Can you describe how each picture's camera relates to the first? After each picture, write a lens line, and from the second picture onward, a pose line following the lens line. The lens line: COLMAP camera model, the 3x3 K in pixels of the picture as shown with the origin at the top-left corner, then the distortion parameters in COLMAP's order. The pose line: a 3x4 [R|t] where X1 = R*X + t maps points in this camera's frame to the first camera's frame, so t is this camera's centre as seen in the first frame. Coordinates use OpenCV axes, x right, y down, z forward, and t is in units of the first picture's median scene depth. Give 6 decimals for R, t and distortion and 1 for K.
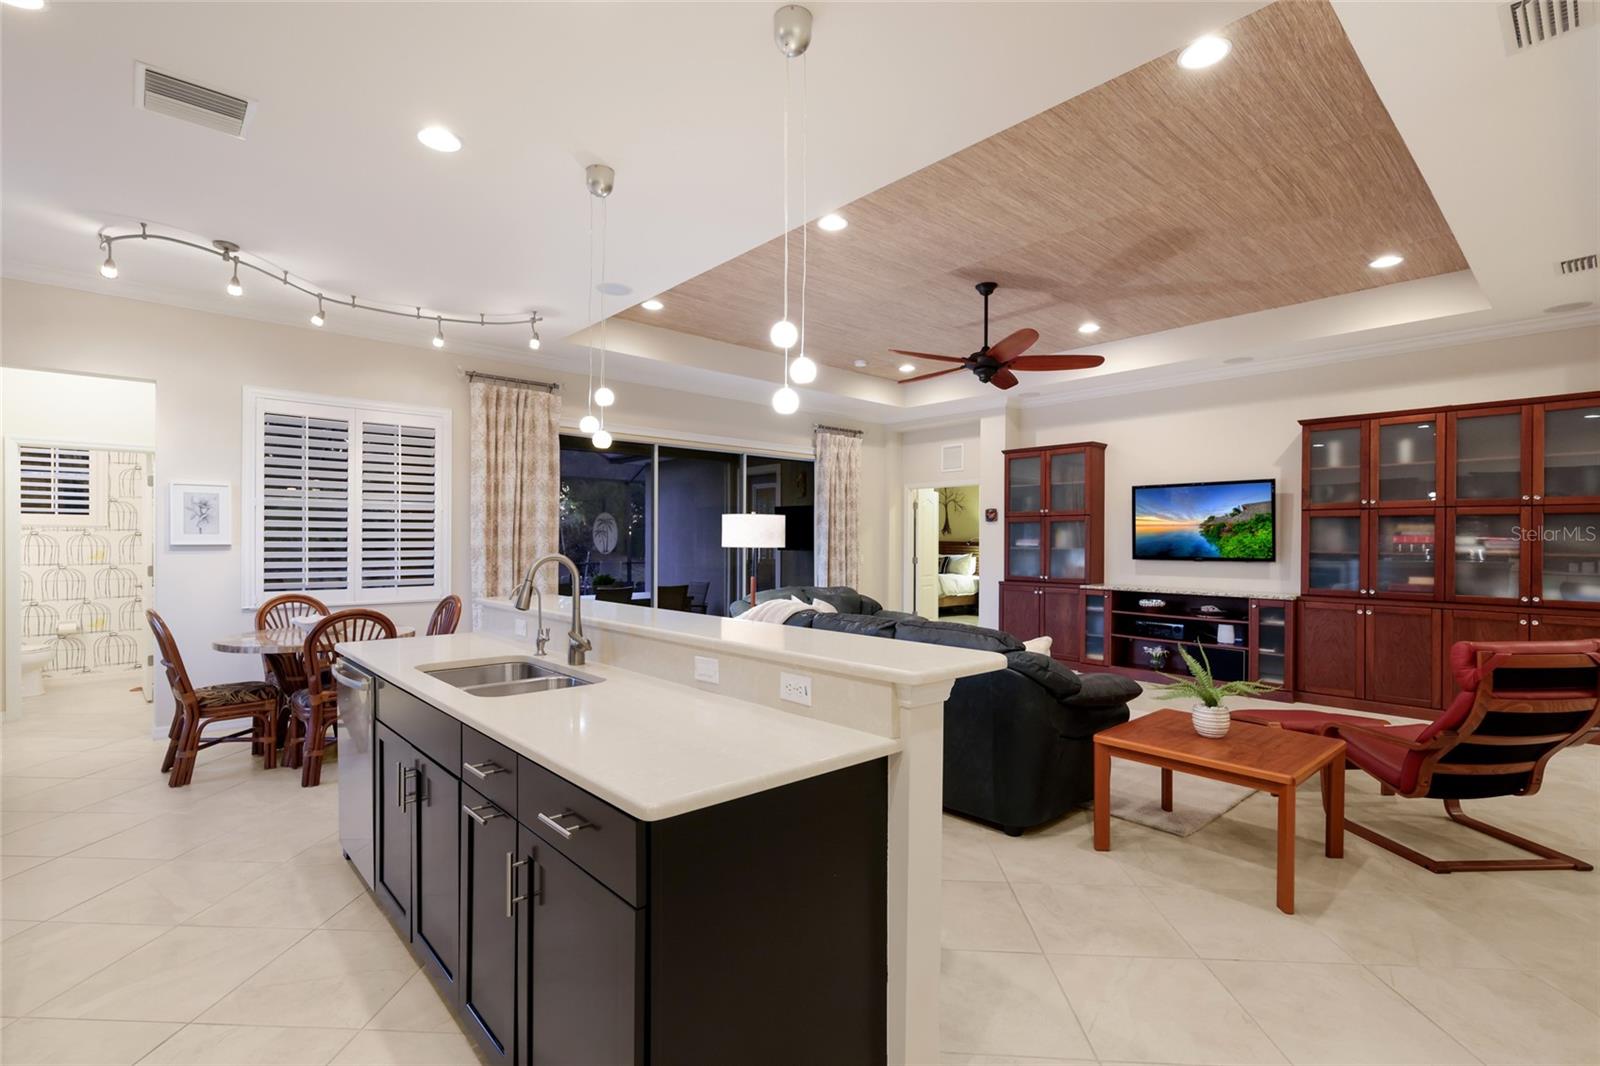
lens RADIAL K [[733.7, 0, 795.2], [0, 733.7, 546.4], [0, 0, 1]] dist [0.004250, 0.000203]
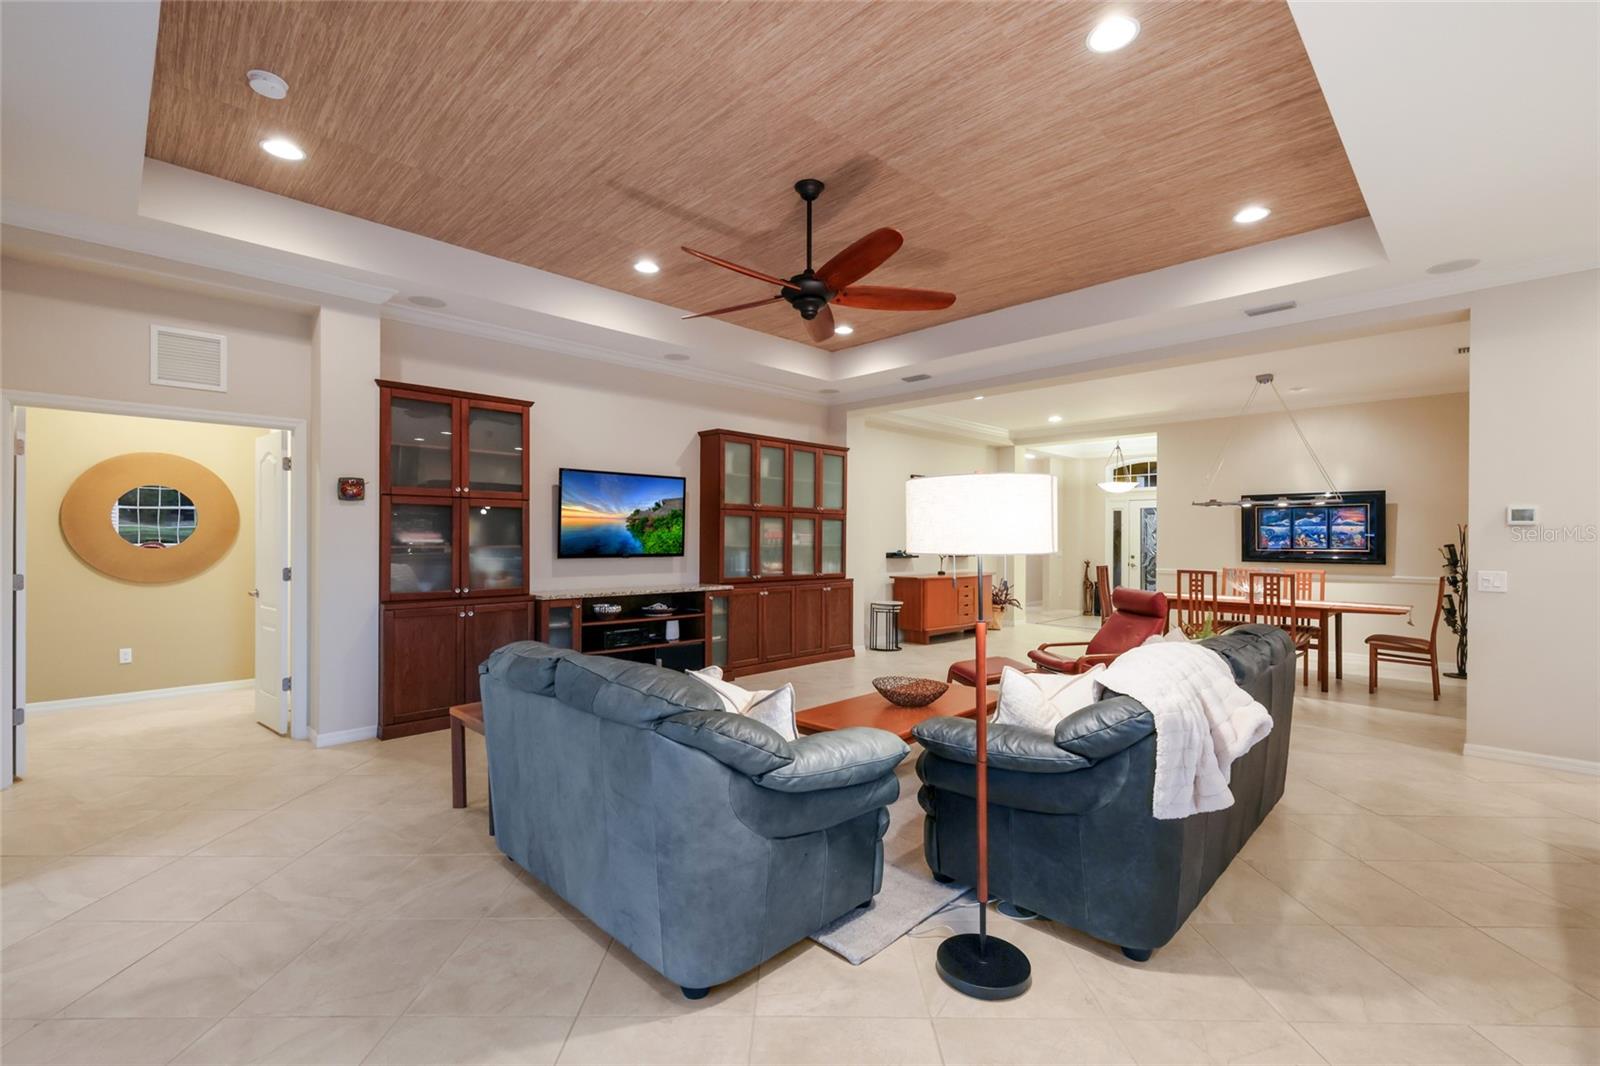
lens RADIAL K [[698.8, 0, 799.8], [0, 698.8, 534.3], [0, 0, 1]] dist [0.002610, 0.001157]
pose [[-0.053258, 0.002428, 0.998578, -0.356371], [0.003863, 0.999990, -0.002226, -0.006956], [-0.998573, 0.003739, -0.053267, 0.867522]]
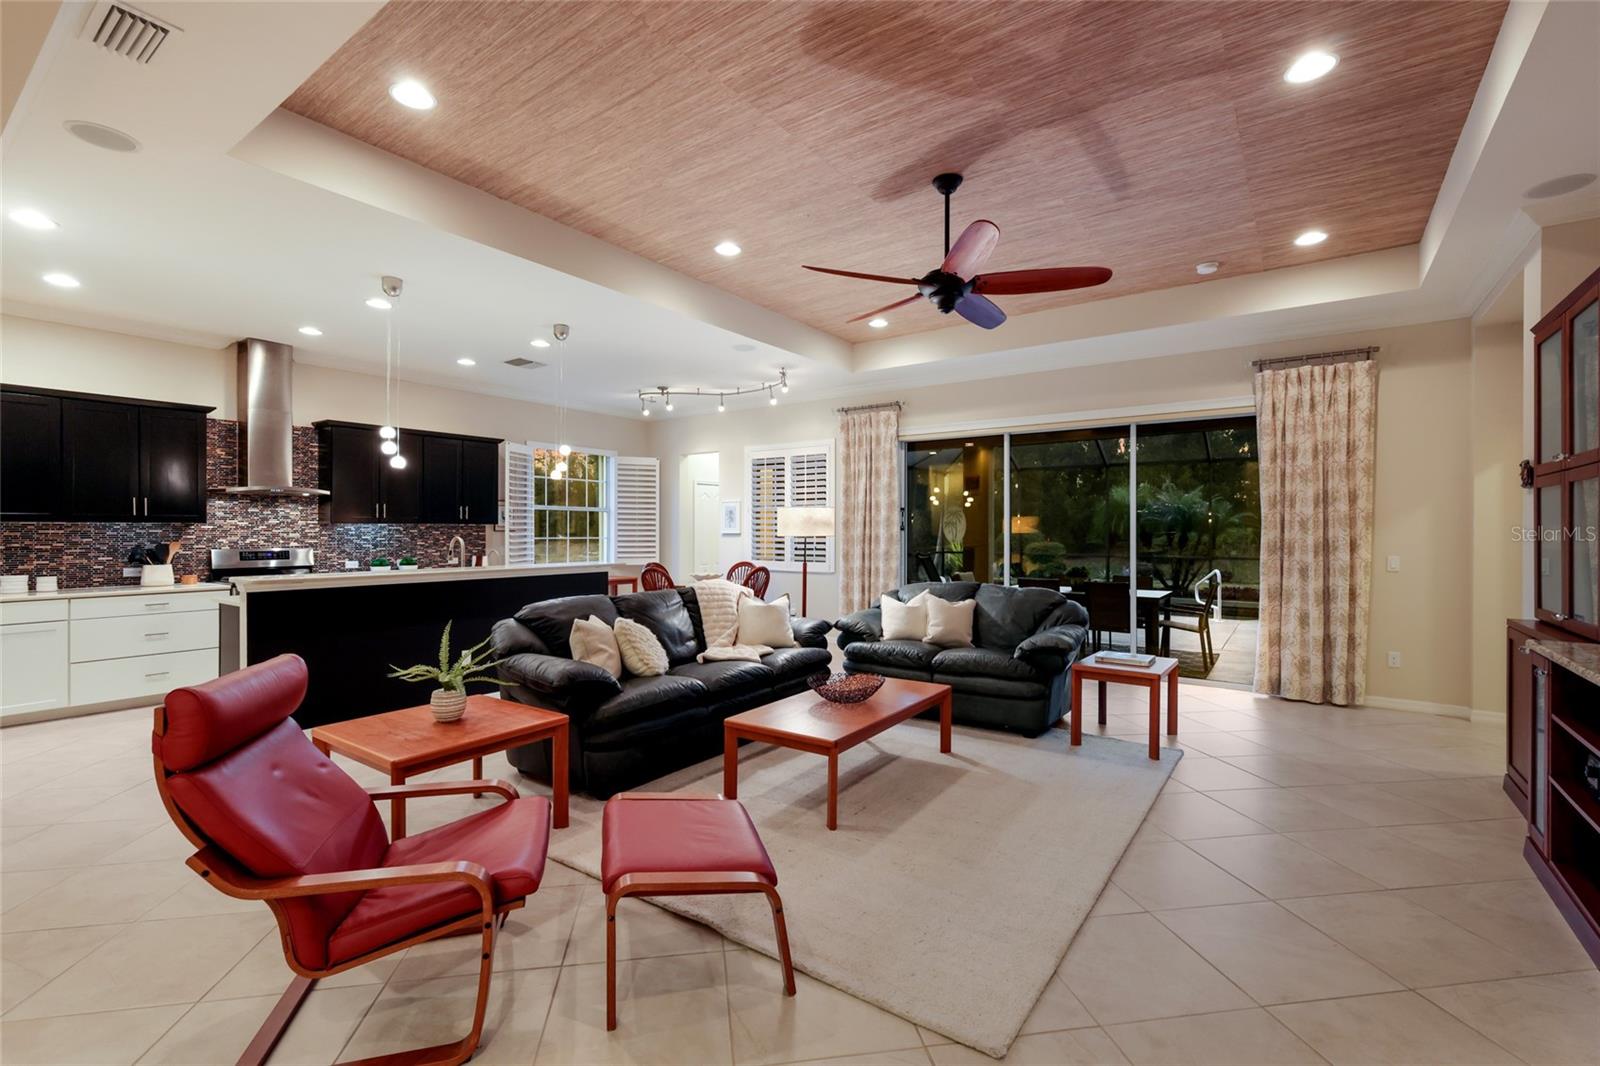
lens RADIAL K [[698.8, 0, 803.0], [0, 698.8, 529.2], [0, 0, 1]] dist [0.002610, 0.001157]
pose [[0.216681, -0.004759, -0.976231, 0.751863], [-0.009554, 0.999930, -0.006995, -0.001434], [0.976196, 0.010843, 0.216620, 0.589957]]
